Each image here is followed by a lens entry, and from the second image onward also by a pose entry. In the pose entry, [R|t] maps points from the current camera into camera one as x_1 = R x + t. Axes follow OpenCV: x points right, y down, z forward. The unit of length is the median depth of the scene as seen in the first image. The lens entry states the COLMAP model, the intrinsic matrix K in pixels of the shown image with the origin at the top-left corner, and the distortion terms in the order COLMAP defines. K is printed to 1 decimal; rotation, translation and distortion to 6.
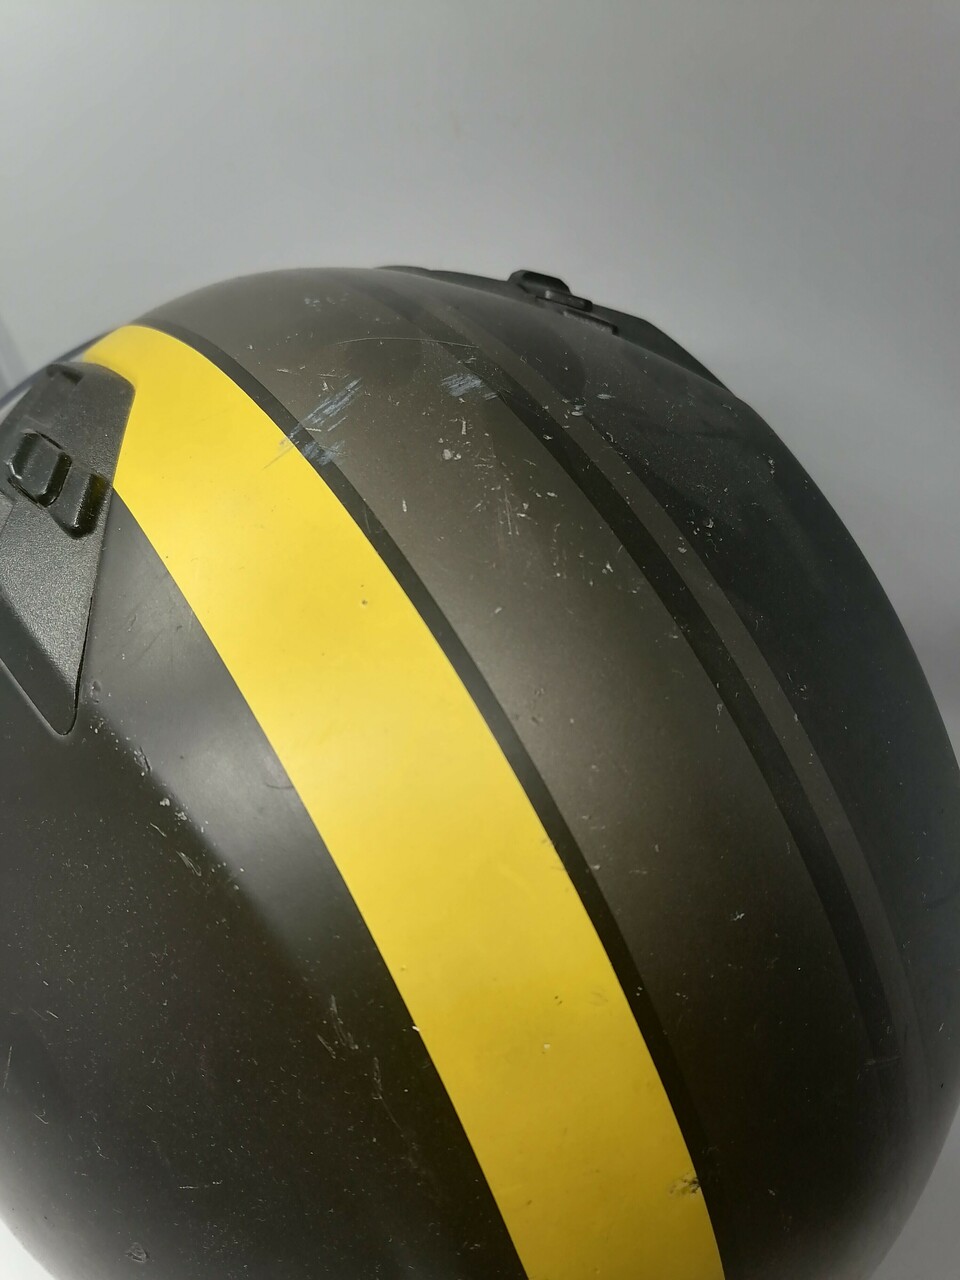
lens RADIAL K [[906.3, 0, 502.2], [0, 906.3, 640.3], [0, 0, 1]] dist [0.062122, -0.078477]
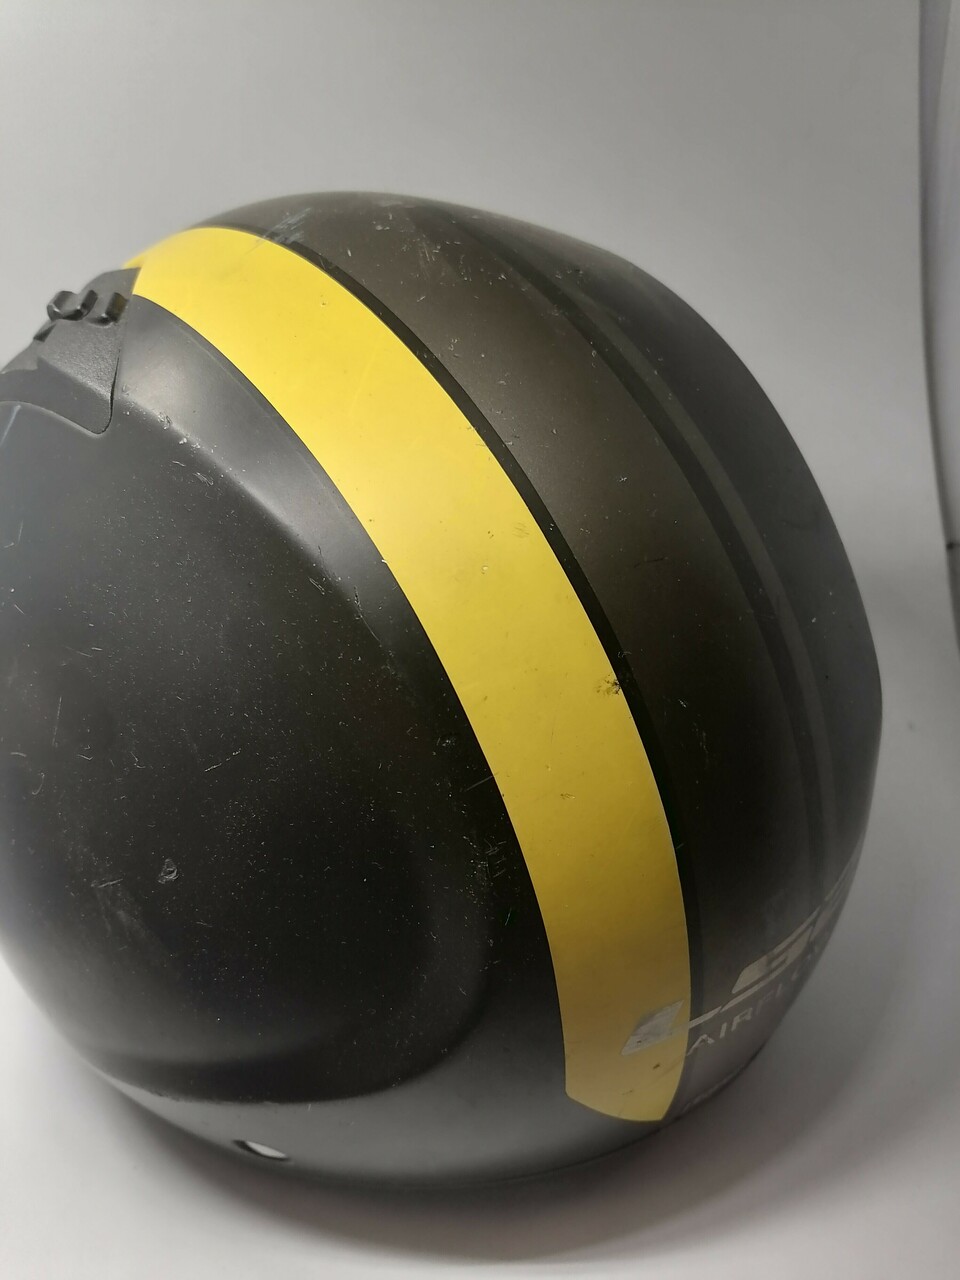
lens RADIAL K [[906.3, 0, 502.2], [0, 906.3, 640.3], [0, 0, 1]] dist [0.062122, -0.078477]
pose [[0.994517, -0.100791, 0.027887, 0.023948], [0.104384, 0.972960, -0.206040, 0.749245], [-0.006366, 0.207821, 0.978146, -0.229171]]
